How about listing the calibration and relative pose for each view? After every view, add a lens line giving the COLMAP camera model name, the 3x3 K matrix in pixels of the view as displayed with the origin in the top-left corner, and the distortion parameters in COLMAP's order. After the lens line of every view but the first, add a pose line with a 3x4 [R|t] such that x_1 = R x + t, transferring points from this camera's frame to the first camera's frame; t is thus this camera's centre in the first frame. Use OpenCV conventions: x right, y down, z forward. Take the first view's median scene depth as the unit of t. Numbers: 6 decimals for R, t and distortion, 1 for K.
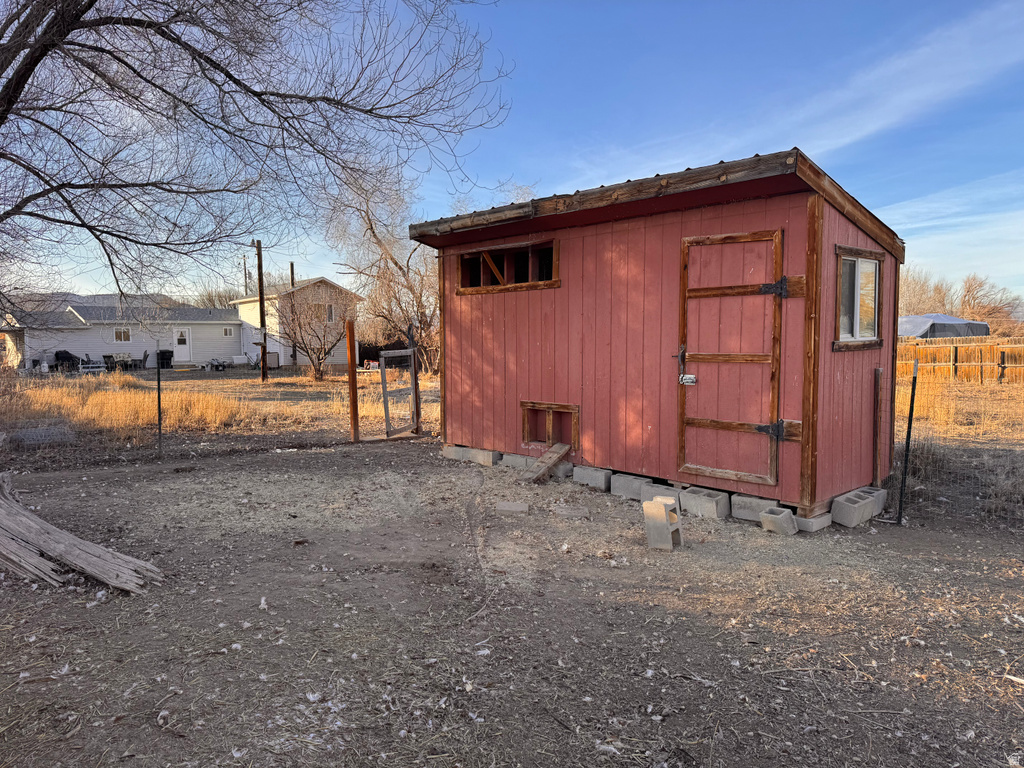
lens RADIAL K [[714.6, 0, 508.6], [0, 714.6, 389.5], [0, 0, 1]] dist [0.030816, -0.000783]
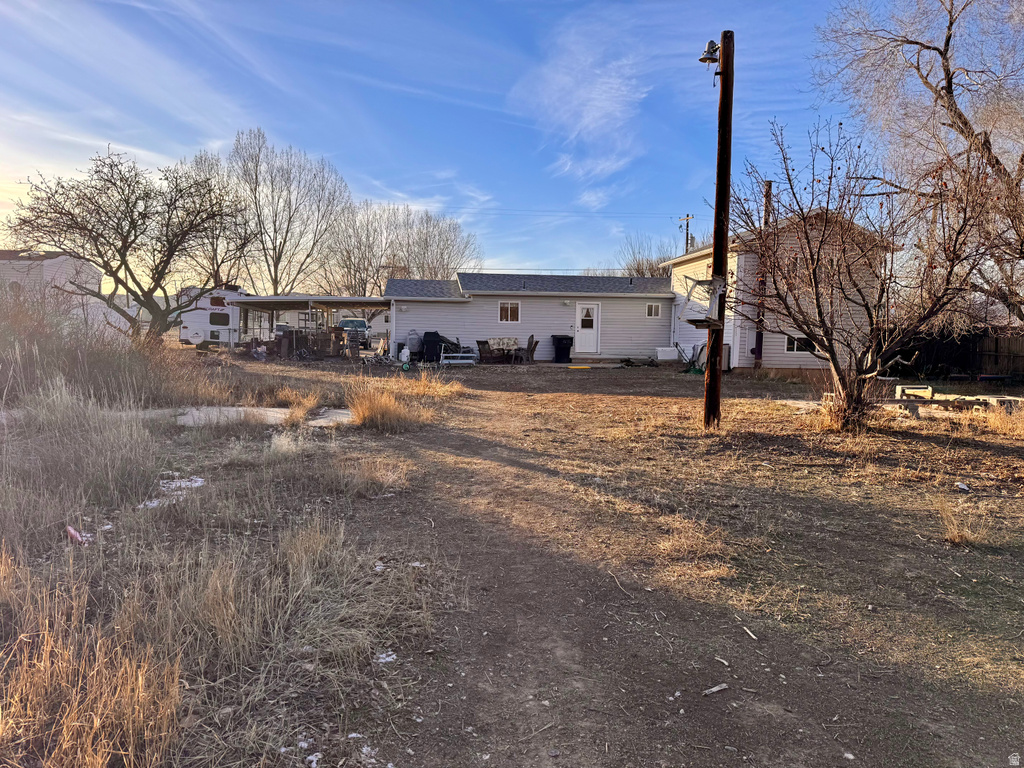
lens RADIAL K [[714.6, 0, 508.0], [0, 714.6, 387.1], [0, 0, 1]] dist [0.030816, -0.000783]
pose [[0.831380, 0.068115, -0.551514, -0.147259], [-0.062448, 0.997625, 0.029075, -0.022801], [0.552185, 0.010268, 0.833659, 0.413999]]
